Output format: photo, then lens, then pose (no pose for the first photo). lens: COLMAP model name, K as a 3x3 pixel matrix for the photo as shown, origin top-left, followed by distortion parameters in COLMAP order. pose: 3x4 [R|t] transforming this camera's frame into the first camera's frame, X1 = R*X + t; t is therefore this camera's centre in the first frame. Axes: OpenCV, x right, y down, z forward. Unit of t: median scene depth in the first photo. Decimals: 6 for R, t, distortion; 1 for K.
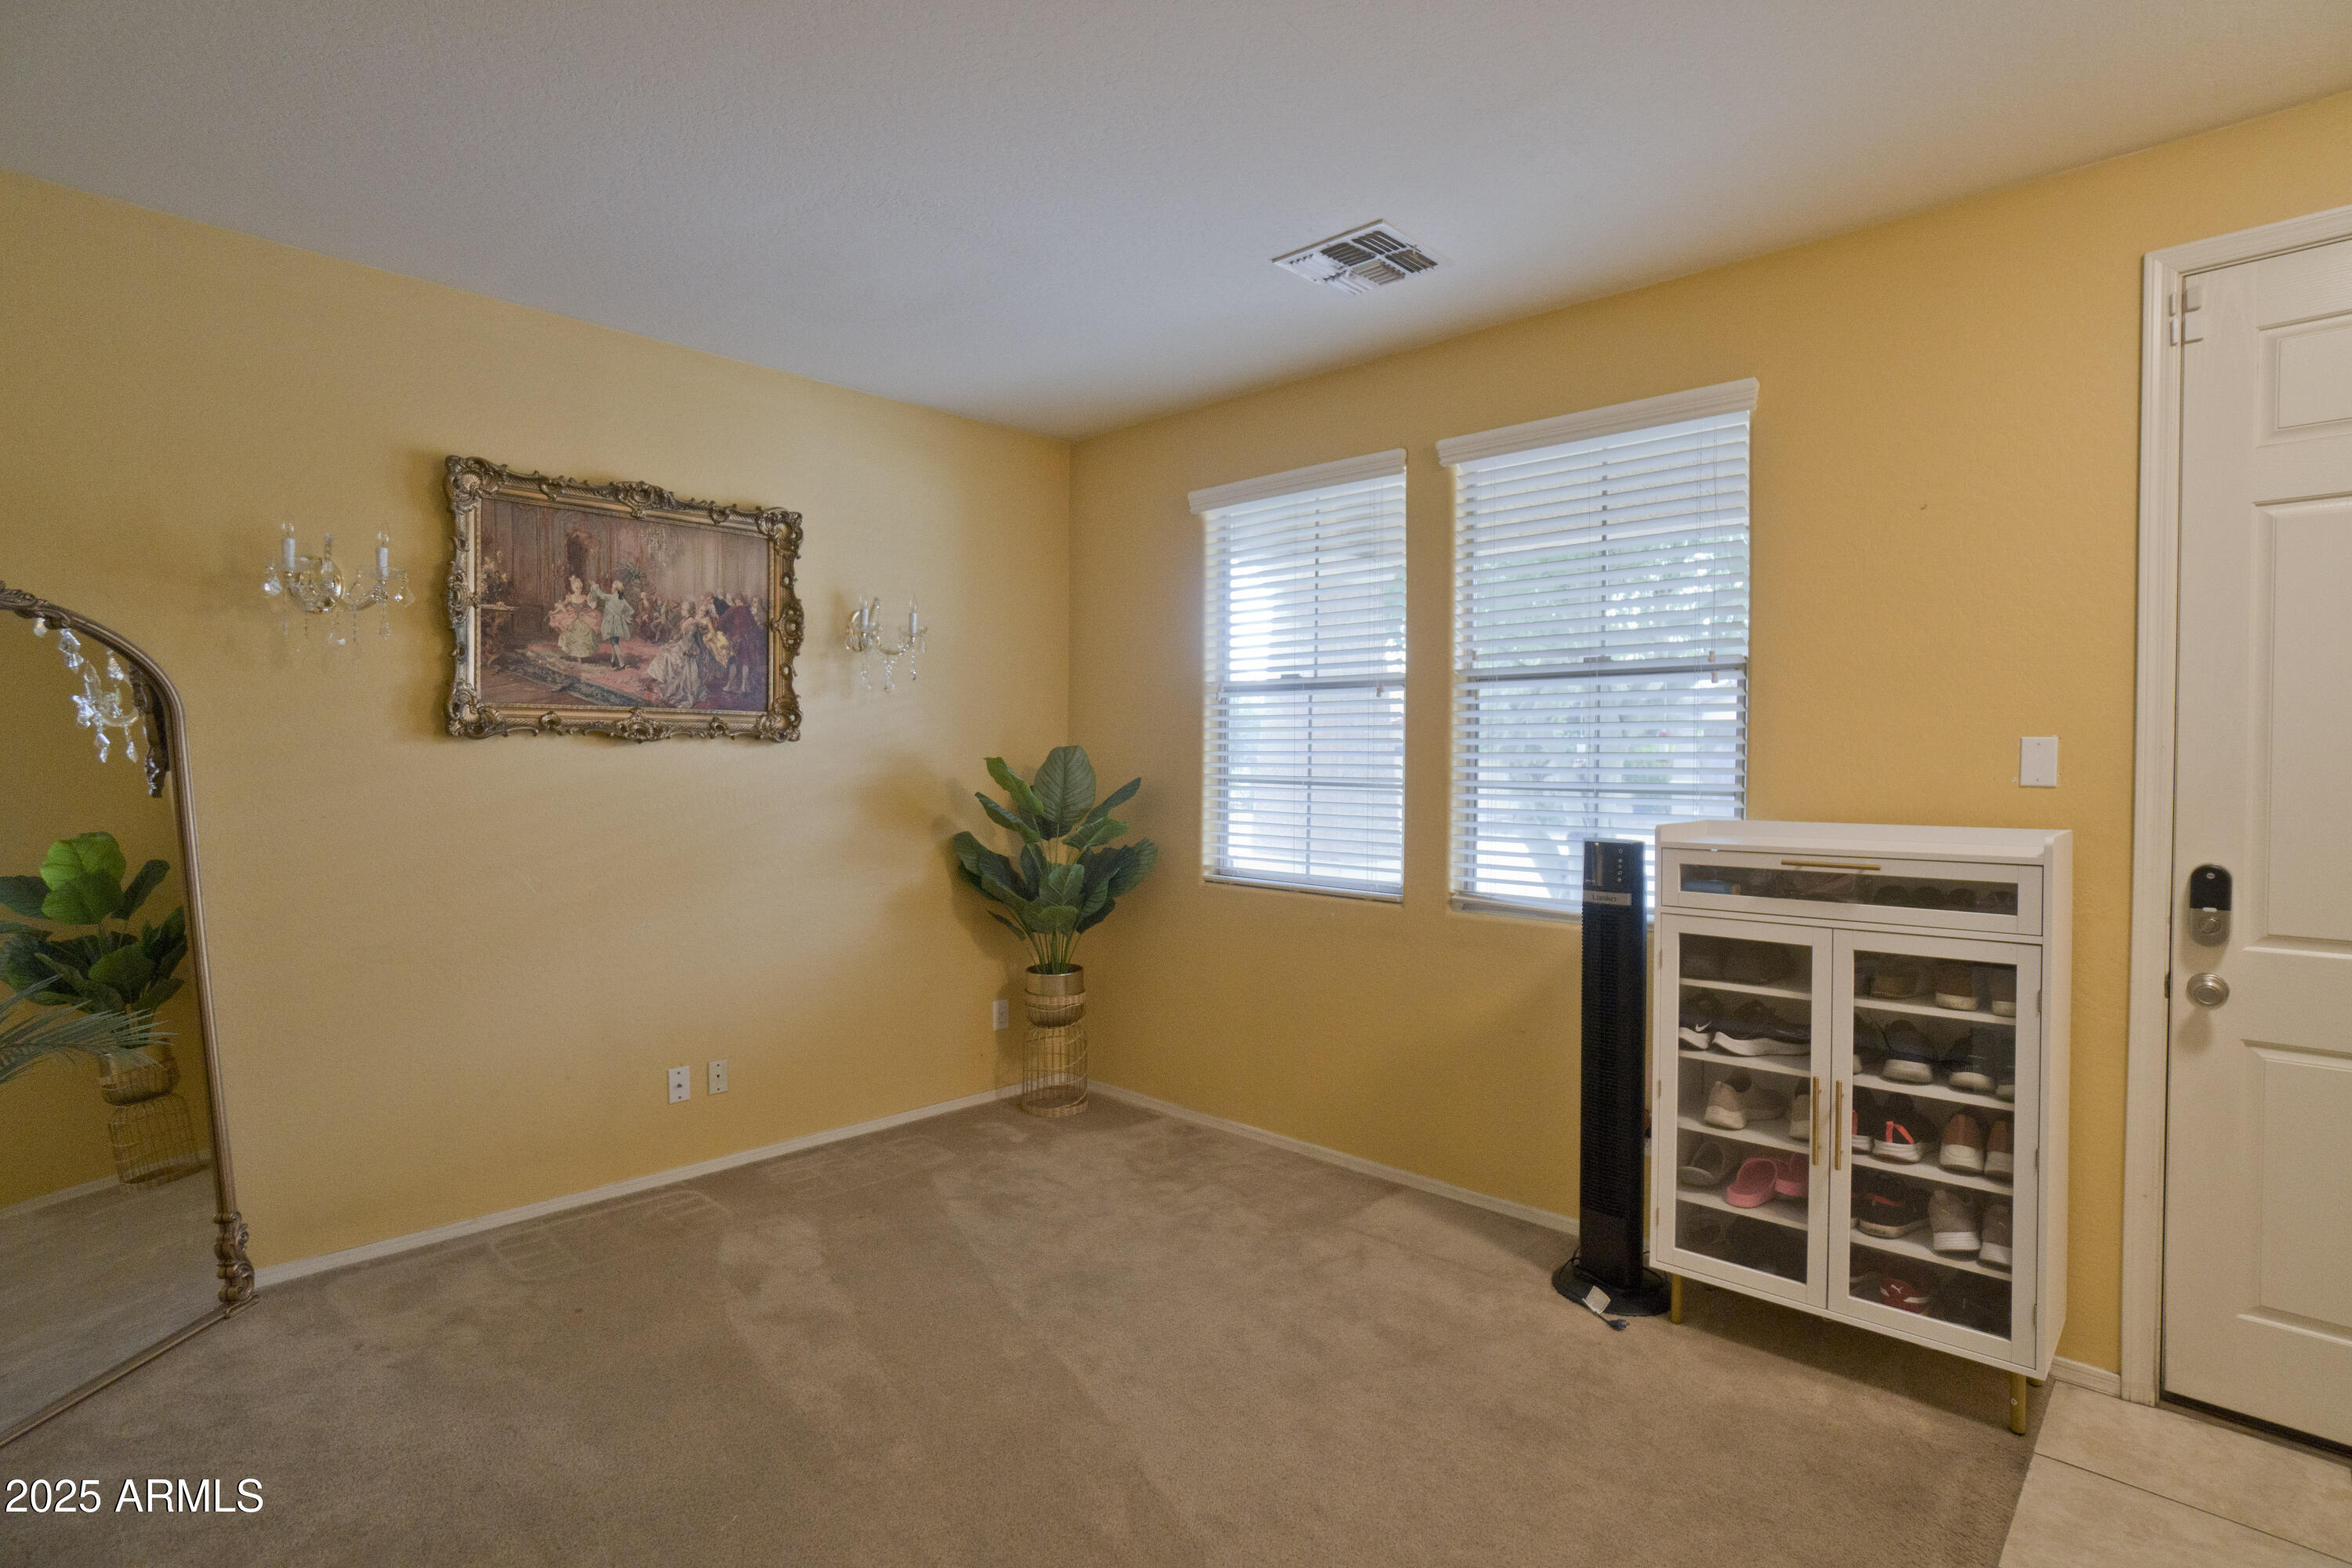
lens RADIAL K [[1149.9, 0, 1164.7], [0, 1149.9, 780.8], [0, 0, 1]] dist [-0.028256, 0.007535]
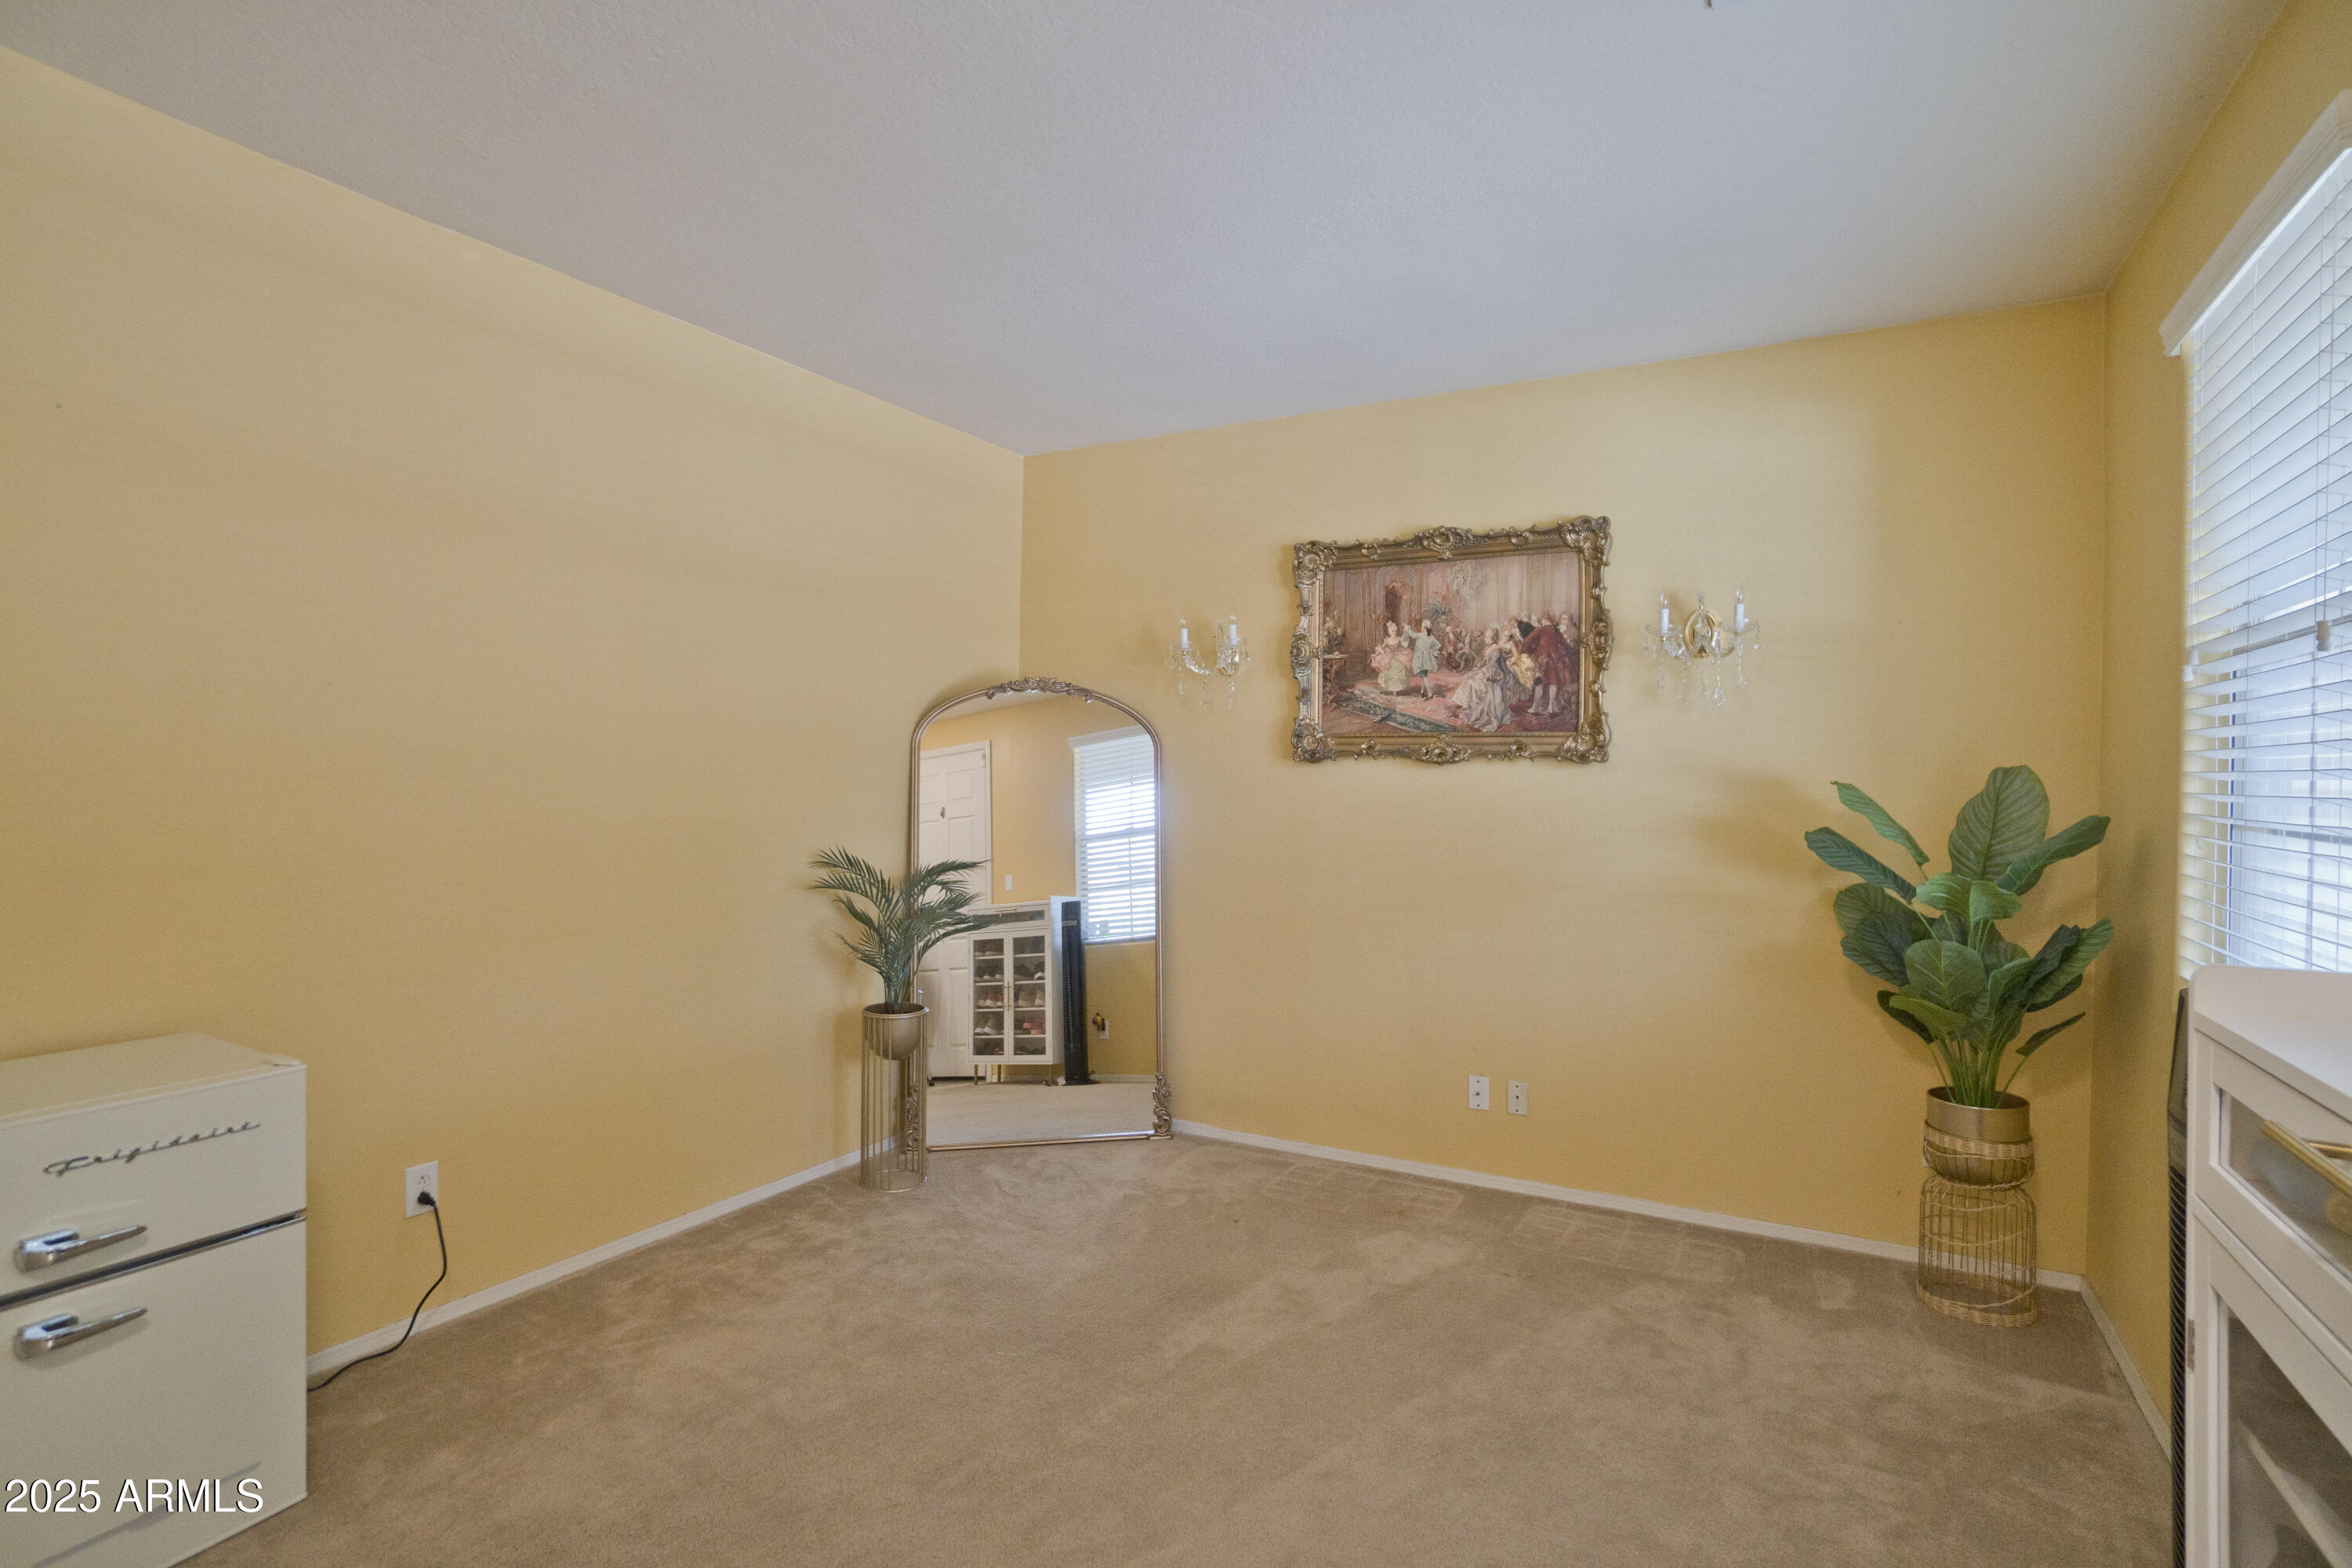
lens RADIAL K [[1149.9, 0, 1162.5], [0, 1149.9, 787.9], [0, 0, 1]] dist [-0.028256, 0.007535]
pose [[0.266554, 0.008269, -0.963784, 0.524918], [-0.031533, 0.999503, -0.000146, -0.003151], [0.963304, 0.030429, 0.266682, 0.454118]]
